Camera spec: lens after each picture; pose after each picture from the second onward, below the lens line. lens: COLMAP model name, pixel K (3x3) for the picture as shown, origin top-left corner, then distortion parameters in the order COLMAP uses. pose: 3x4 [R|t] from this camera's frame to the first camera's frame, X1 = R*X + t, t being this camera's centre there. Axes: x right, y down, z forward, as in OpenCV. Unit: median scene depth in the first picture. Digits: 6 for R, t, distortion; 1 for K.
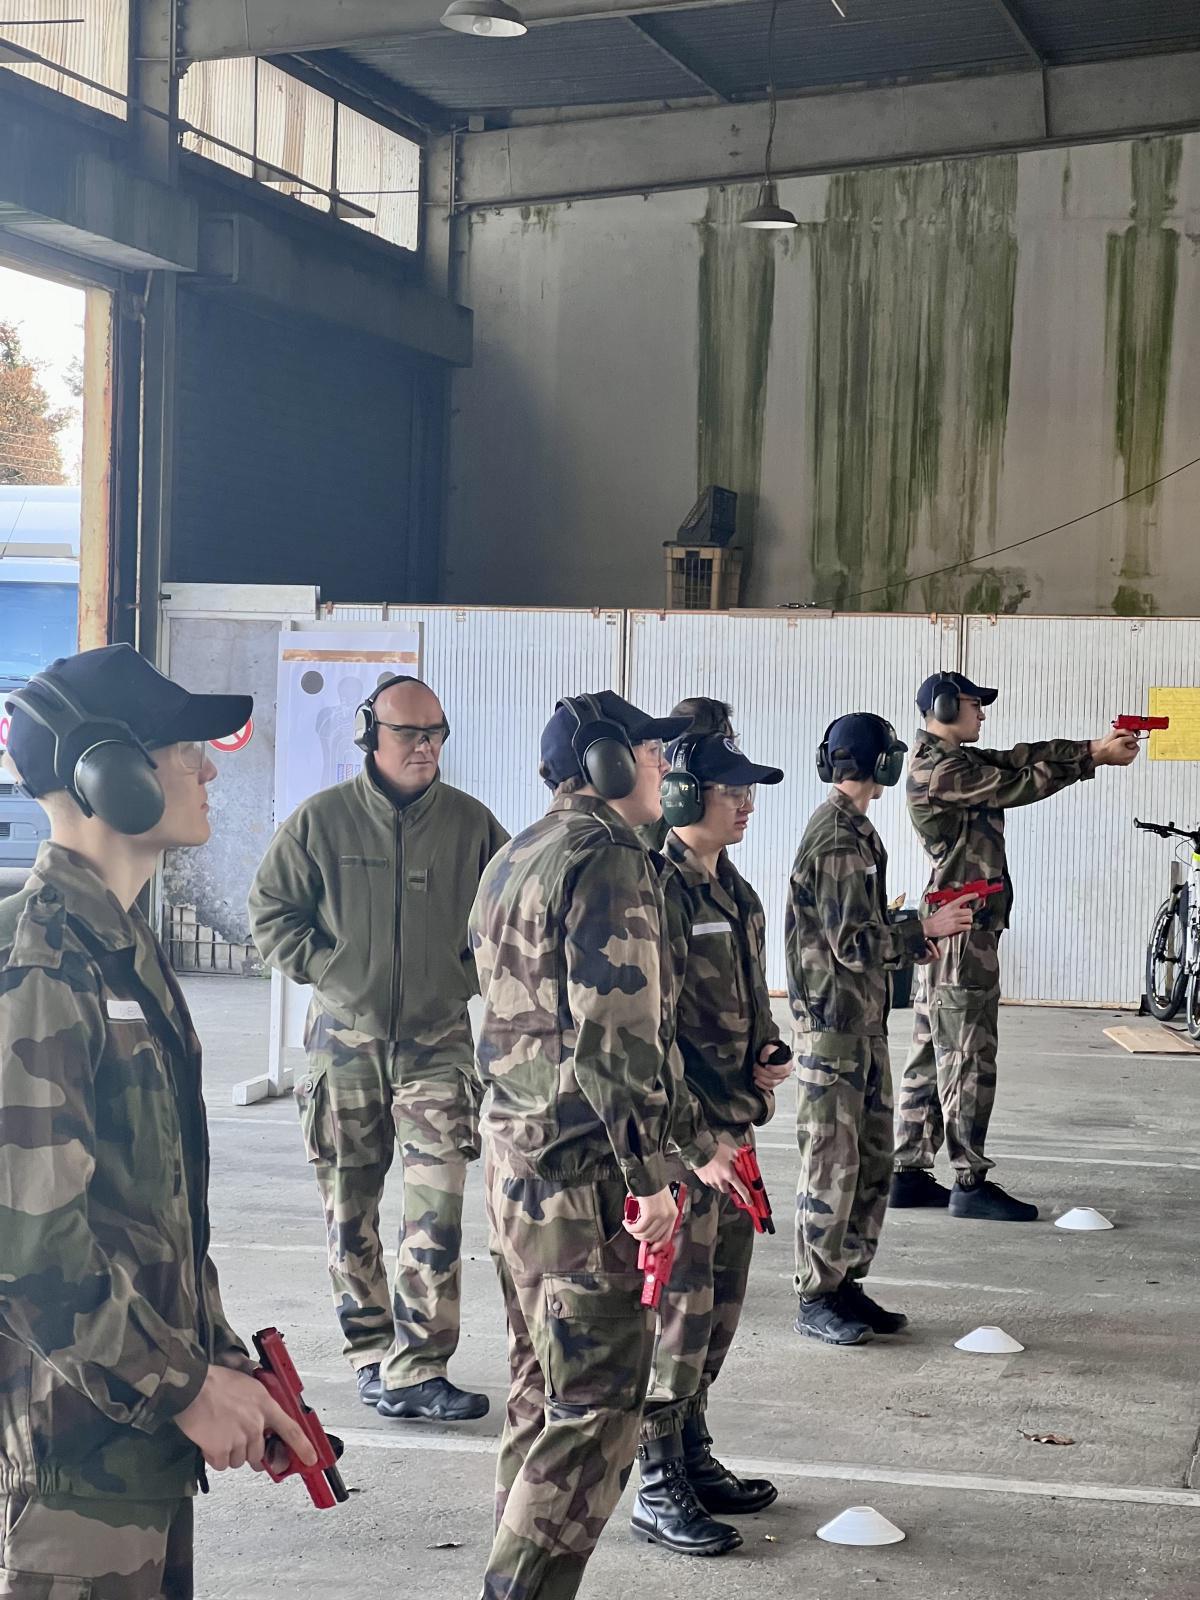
lens RADIAL K [[3492.2, 0, 602.6], [0, 3492.2, 838.0], [0, 0, 1]] dist [-0.238688, 5.054857]
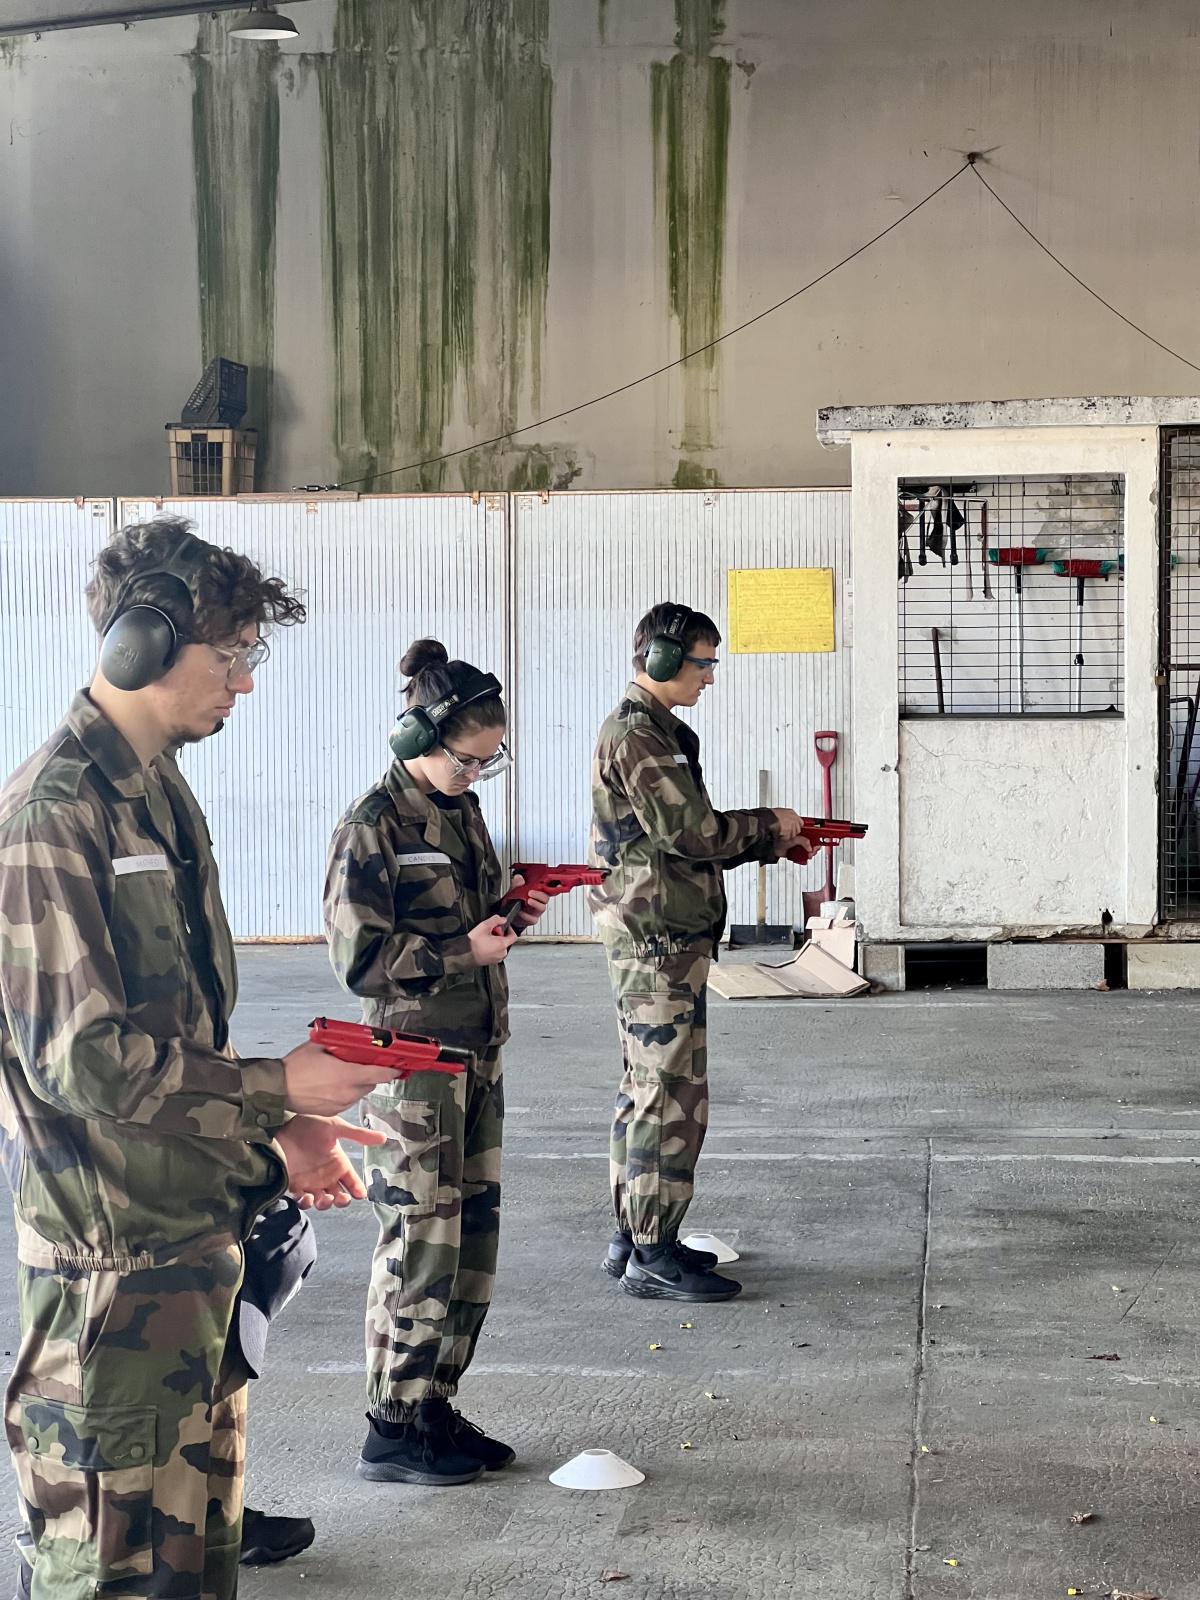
lens RADIAL K [[3517.0, 0, 599.1], [0, 3517.0, 833.7], [0, 0, 1]] dist [-0.096203, 4.377603]
pose [[0.991076, -0.039509, 0.127310, 0.008717], [0.036179, 0.998943, 0.028367, -0.002825], [-0.128296, -0.023508, 0.991457, 0.102233]]
